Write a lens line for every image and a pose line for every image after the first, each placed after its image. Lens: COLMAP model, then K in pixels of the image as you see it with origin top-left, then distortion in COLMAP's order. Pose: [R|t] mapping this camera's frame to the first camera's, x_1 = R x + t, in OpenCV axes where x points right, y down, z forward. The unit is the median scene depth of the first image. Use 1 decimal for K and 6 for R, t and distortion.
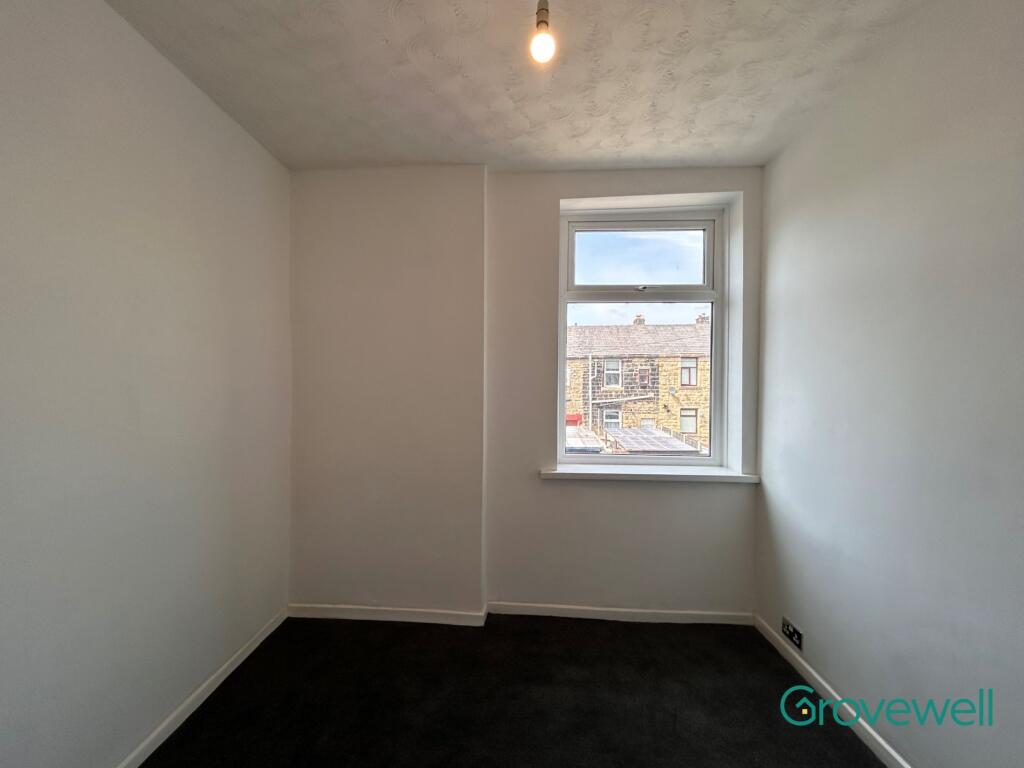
lens RADIAL K [[416.0, 0, 505.1], [0, 416.0, 379.9], [0, 0, 1]] dist [-0.001160, 0.001450]
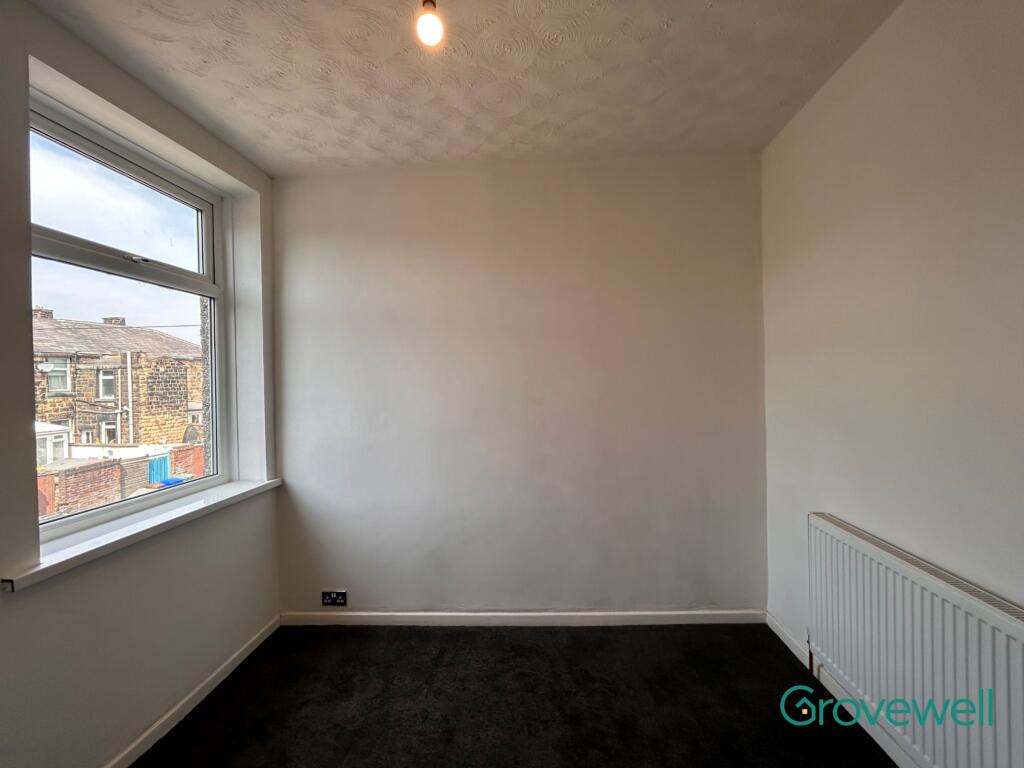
lens RADIAL K [[416.0, 0, 520.2], [0, 416.0, 381.4], [0, 0, 1]] dist [-0.001160, 0.001450]
pose [[0.002432, -0.016055, 0.999868, -0.414549], [0.019058, 0.999690, 0.016006, -0.014434], [-0.999815, 0.019016, 0.002737, 0.393330]]
